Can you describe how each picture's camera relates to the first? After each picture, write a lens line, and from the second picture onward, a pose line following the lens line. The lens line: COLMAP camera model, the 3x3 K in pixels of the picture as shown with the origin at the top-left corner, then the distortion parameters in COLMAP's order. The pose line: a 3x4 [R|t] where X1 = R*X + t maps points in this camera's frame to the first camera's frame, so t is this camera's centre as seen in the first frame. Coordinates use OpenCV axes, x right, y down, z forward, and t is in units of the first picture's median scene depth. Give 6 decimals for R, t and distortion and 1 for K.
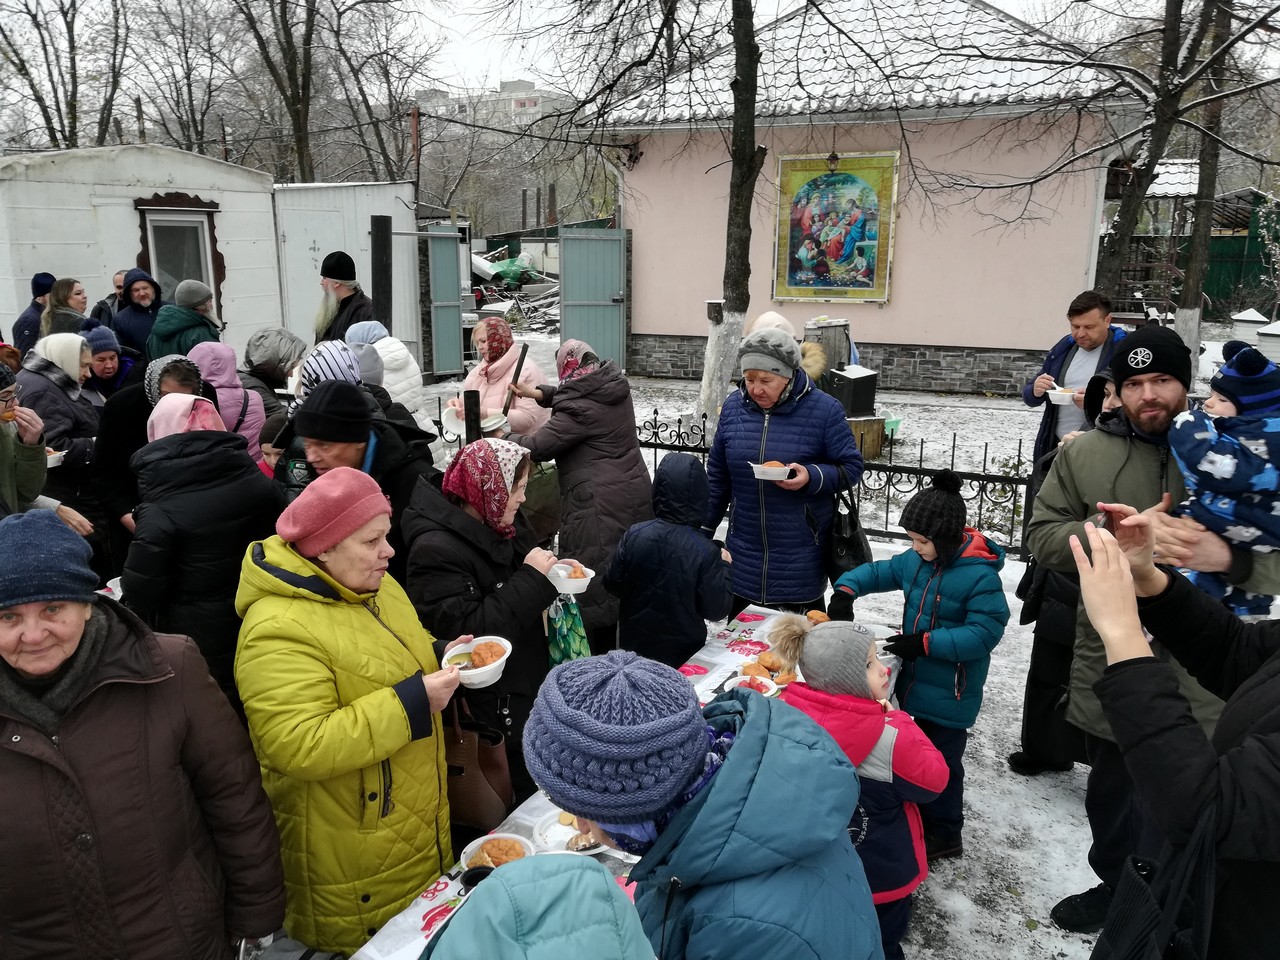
lens RADIAL K [[957.3, 0, 640.0], [0, 957.3, 480.0], [0, 0, 1]] dist [-0.000523, -0.006579]
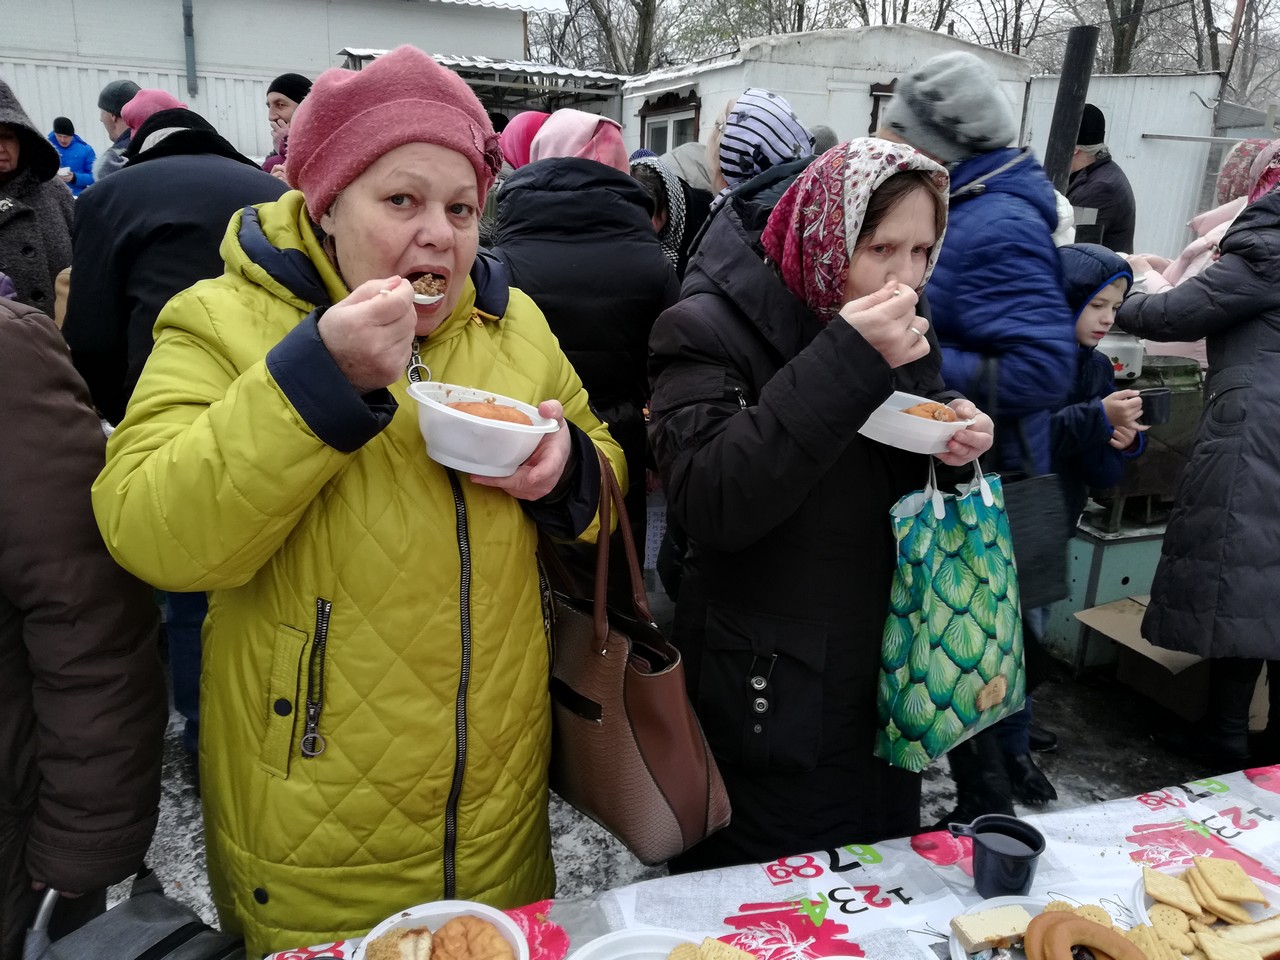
lens RADIAL K [[957.3, 0, 640.0], [0, 957.3, 480.0], [0, 0, 1]] dist [-0.000523, -0.006579]
pose [[0.707830, 0.221343, -0.670808, 0.038385], [-0.197272, 0.973796, 0.113159, 0.030486], [0.678277, 0.052234, 0.732947, 0.186701]]
